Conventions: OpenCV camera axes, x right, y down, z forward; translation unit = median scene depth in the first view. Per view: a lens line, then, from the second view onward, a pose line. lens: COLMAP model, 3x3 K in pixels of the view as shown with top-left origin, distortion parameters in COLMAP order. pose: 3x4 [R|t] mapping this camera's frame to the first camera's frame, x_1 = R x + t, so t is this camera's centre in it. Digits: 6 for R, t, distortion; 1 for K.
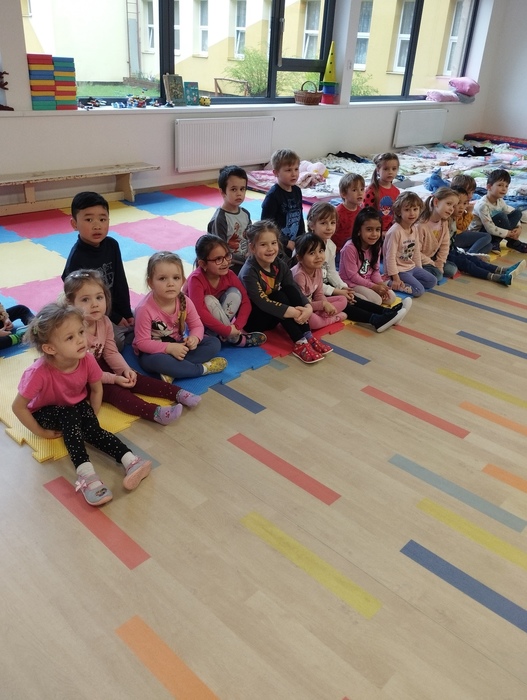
lens RADIAL K [[586.7, 0, 268.1], [0, 586.7, 354.6], [0, 0, 1]] dist [0.061112, -0.068466]
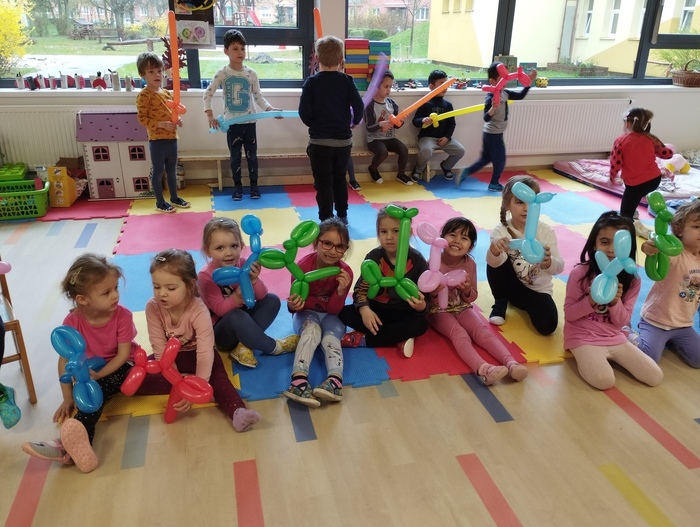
lens RADIAL K [[586.7, 0, 352.8], [0, 586.7, 265.1], [0, 0, 1]] dist [0.061112, -0.068466]
pose [[0.838737, 0.161445, -0.520053, 0.179111], [-0.218386, 0.974598, -0.049658, -0.047649], [0.498825, 0.155222, 0.852689, 0.127429]]
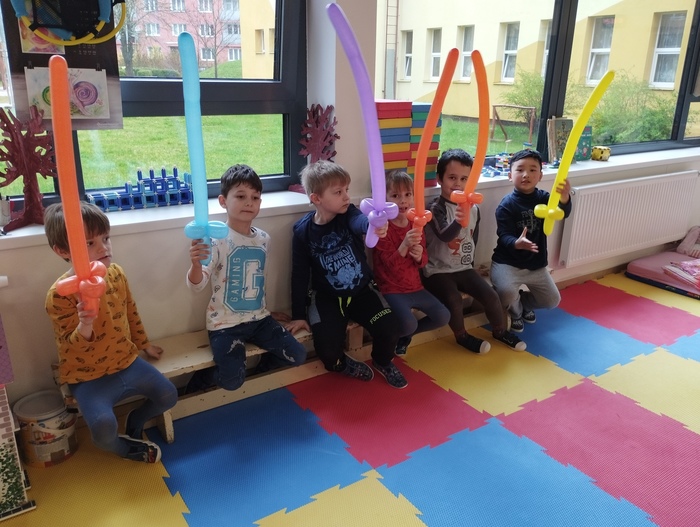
lens RADIAL K [[586.7, 0, 348.8], [0, 586.7, 261.9], [0, 0, 1]] dist [0.061112, -0.068466]
pose [[0.974404, 0.027849, -0.223073, -0.236953], [-0.064703, 0.985051, -0.159652, -0.207717], [0.215293, 0.169999, 0.961639, 0.375628]]
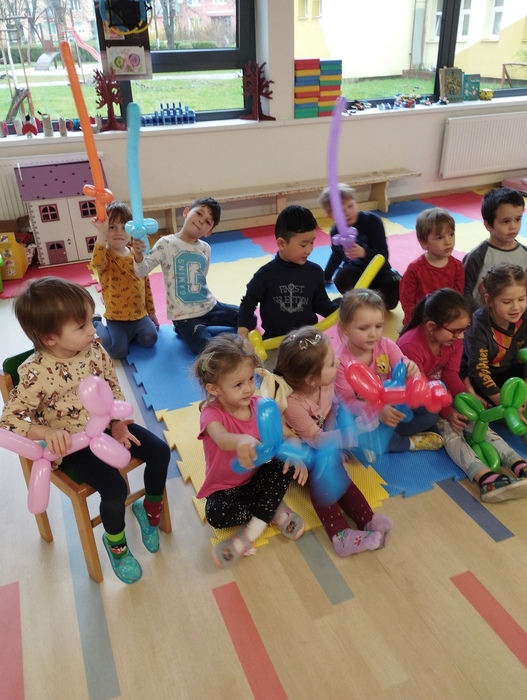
lens RADIAL K [[586.7, 0, 262.8], [0, 586.7, 350.3], [0, 0, 1]] dist [0.061112, -0.068466]
pose [[0.906126, 0.120117, -0.405596, -0.005961], [-0.117360, 0.992581, 0.031762, -0.051020], [0.406403, 0.018821, 0.913500, 0.089421]]
